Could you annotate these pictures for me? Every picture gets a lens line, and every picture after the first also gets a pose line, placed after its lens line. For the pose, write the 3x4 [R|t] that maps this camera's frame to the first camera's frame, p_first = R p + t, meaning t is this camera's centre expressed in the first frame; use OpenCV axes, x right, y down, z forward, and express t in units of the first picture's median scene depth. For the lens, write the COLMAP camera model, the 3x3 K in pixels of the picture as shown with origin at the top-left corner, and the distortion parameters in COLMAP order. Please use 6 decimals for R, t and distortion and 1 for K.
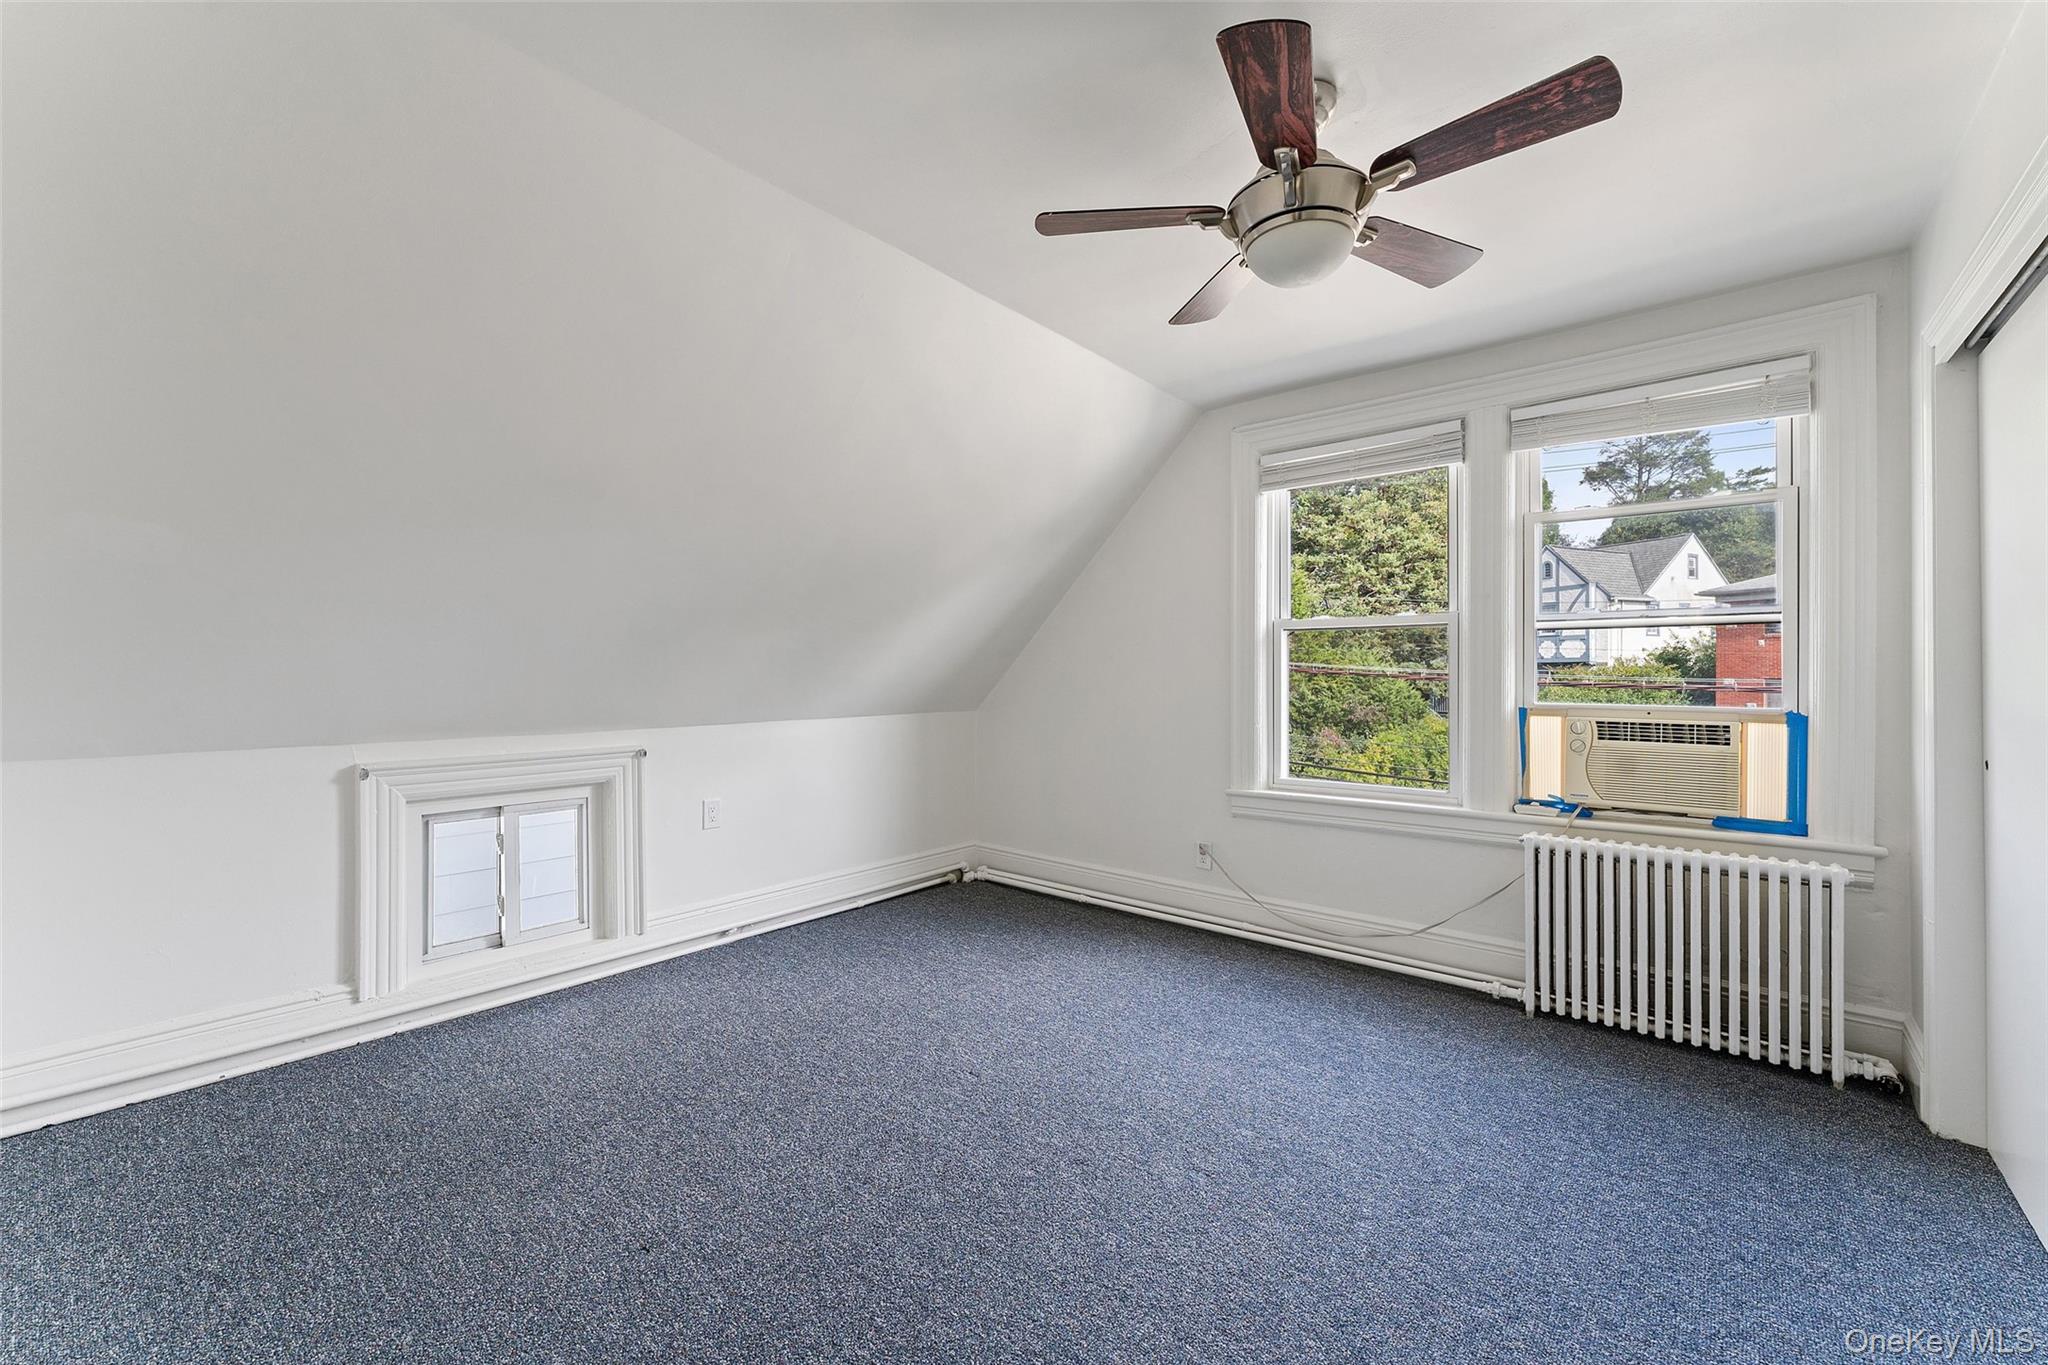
lens RADIAL K [[834.3, 0, 1016.4], [0, 834.3, 679.1], [0, 0, 1]] dist [0.000509, -0.000393]
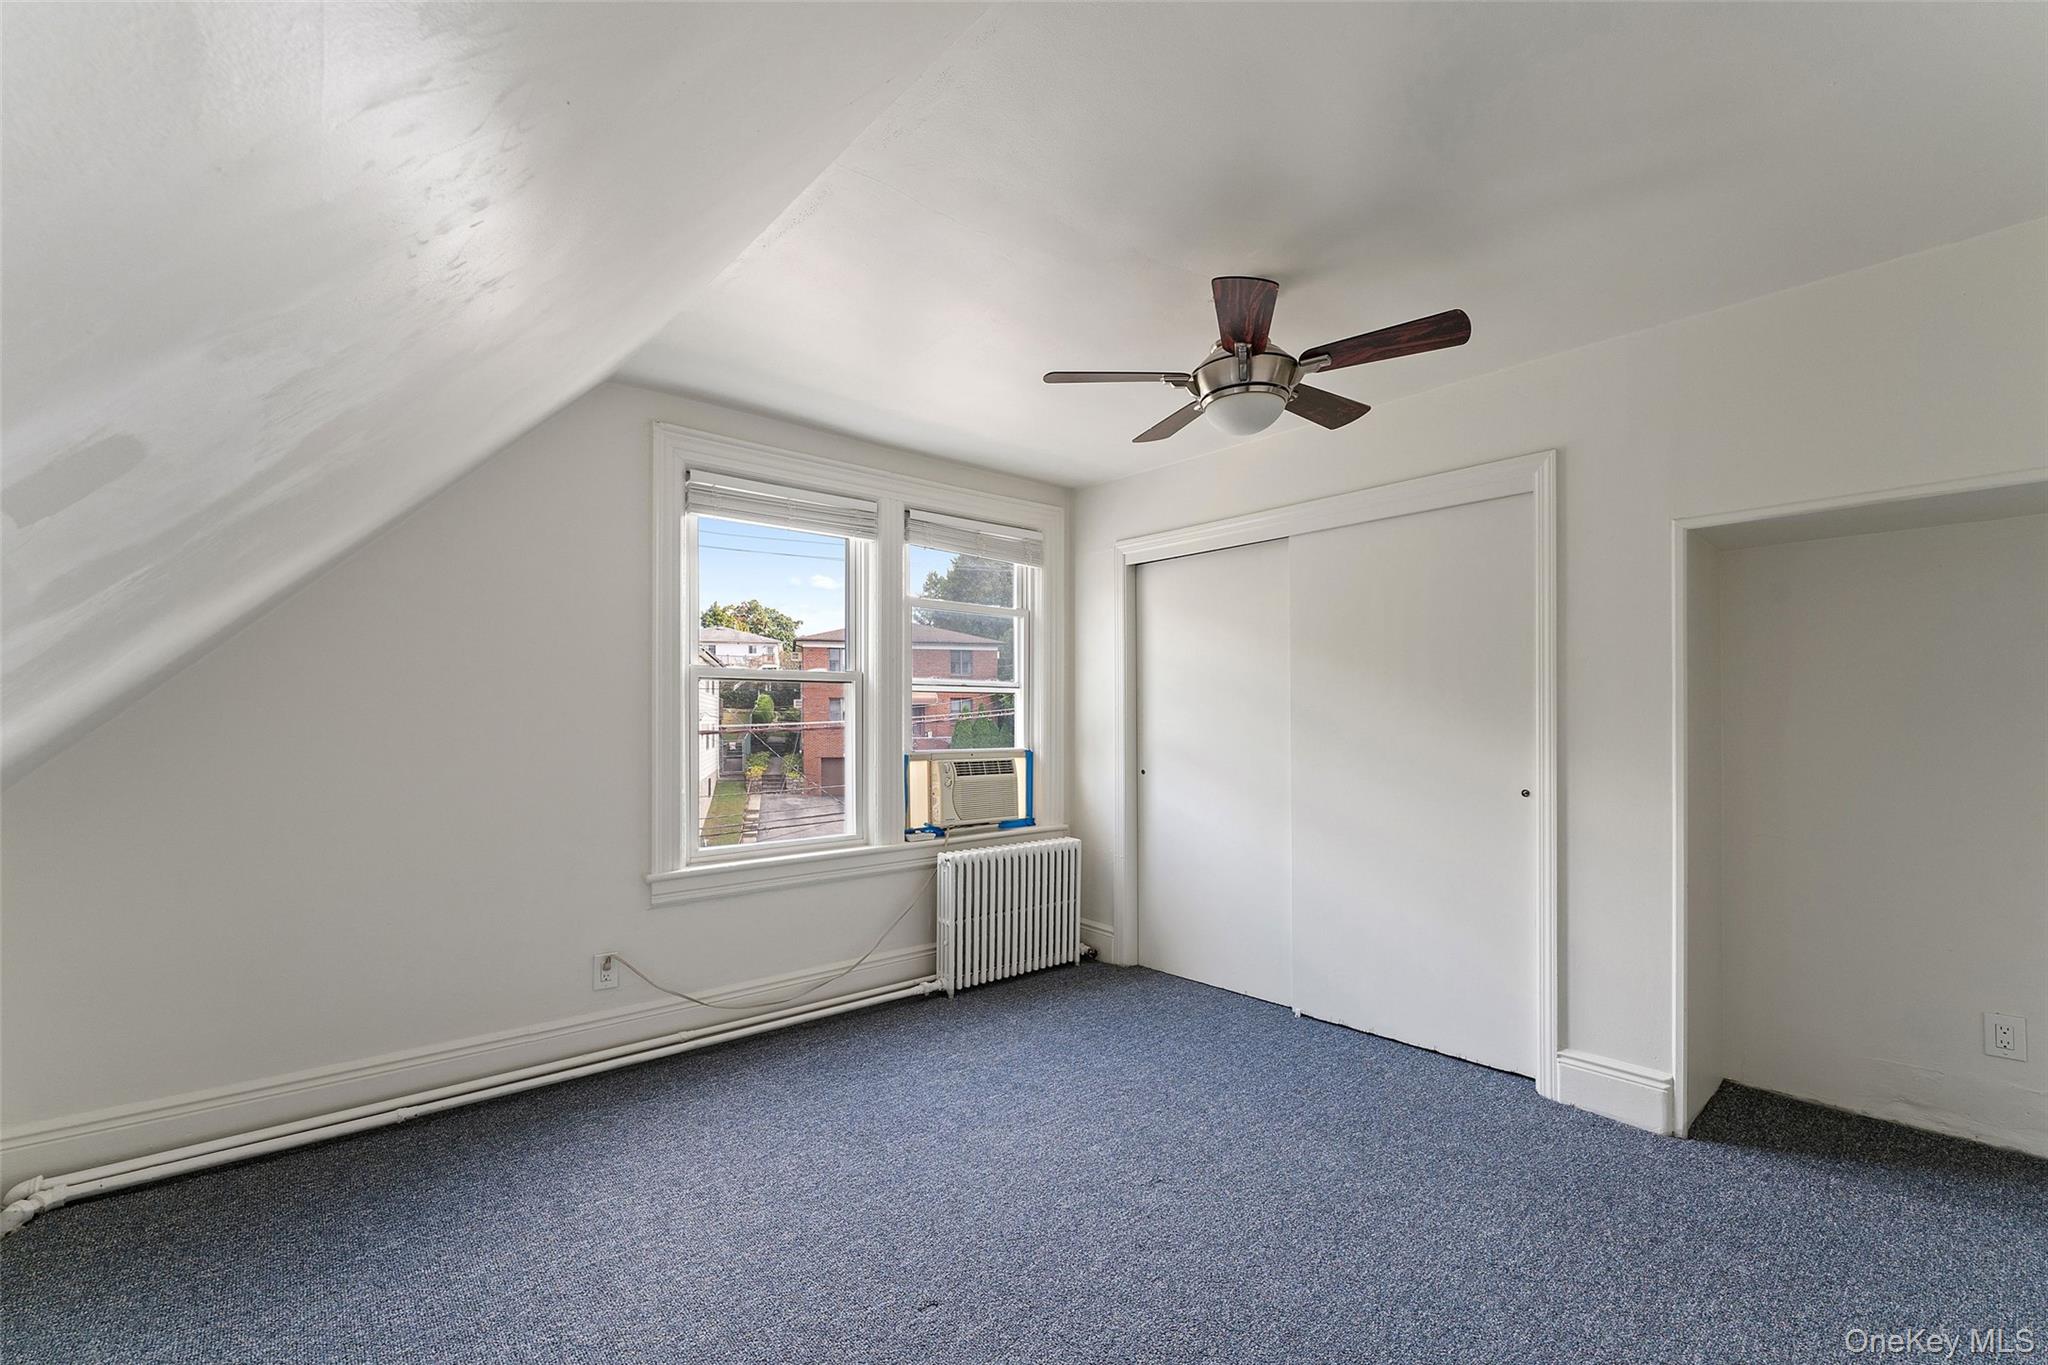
lens RADIAL K [[892.9, 0, 939.6], [0, 892.9, 728.7], [0, 0, 1]] dist [0.000714, -0.000150]
pose [[0.167201, -0.012137, 0.985848, -0.684653], [0.008175, 0.999907, 0.010923, -0.018319], [-0.985889, 0.006233, 0.167284, 0.750639]]
